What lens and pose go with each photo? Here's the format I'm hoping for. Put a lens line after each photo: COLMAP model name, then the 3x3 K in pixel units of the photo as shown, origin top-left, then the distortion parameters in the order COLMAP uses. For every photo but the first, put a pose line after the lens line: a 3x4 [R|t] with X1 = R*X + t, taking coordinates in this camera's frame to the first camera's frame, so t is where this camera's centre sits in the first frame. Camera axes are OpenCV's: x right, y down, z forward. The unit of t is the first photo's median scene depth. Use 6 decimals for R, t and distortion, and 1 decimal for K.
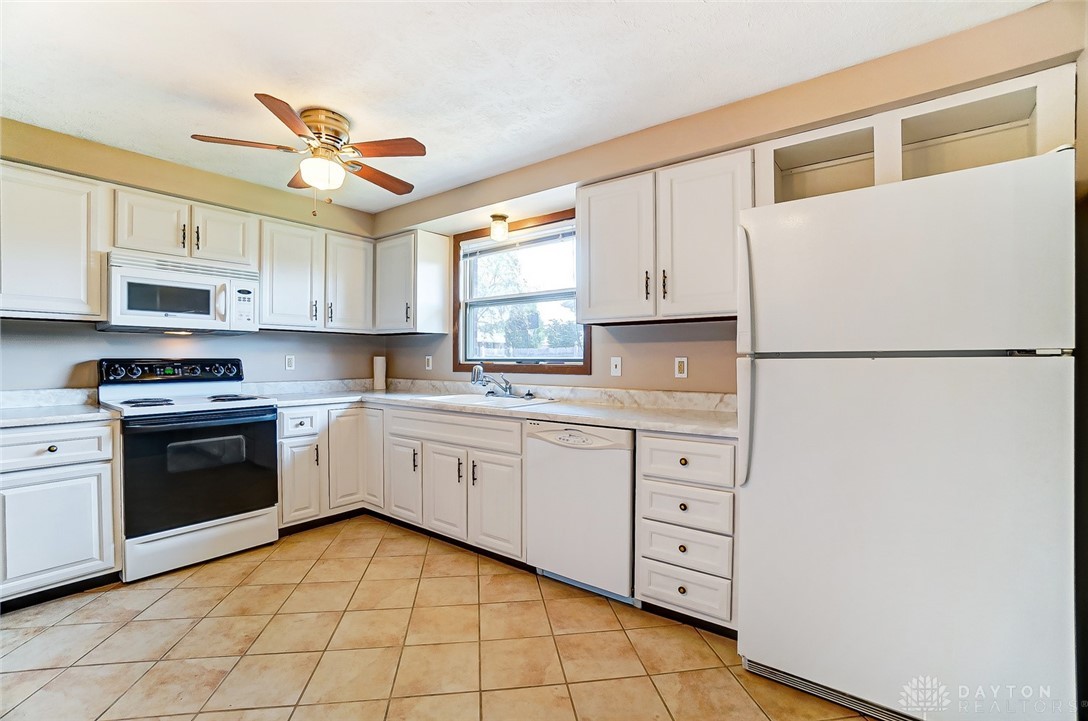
lens RADIAL K [[481.7, 0, 536.8], [0, 481.7, 354.6], [0, 0, 1]] dist [-0.037128, 0.005947]
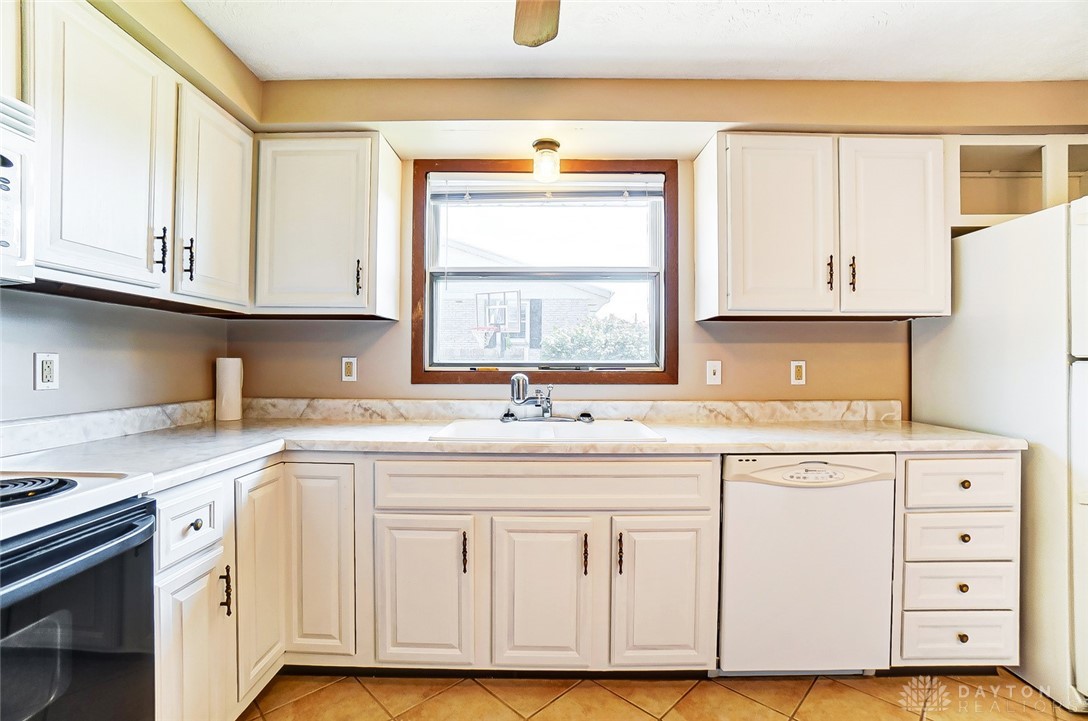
lens RADIAL K [[481.7, 0, 546.4], [0, 481.7, 360.5], [0, 0, 1]] dist [-0.037128, 0.005947]
pose [[0.794901, 0.004421, 0.606723, -0.476659], [-0.005554, 0.999985, -0.000009, 0.005923], [-0.606713, -0.003362, 0.794914, 0.487976]]
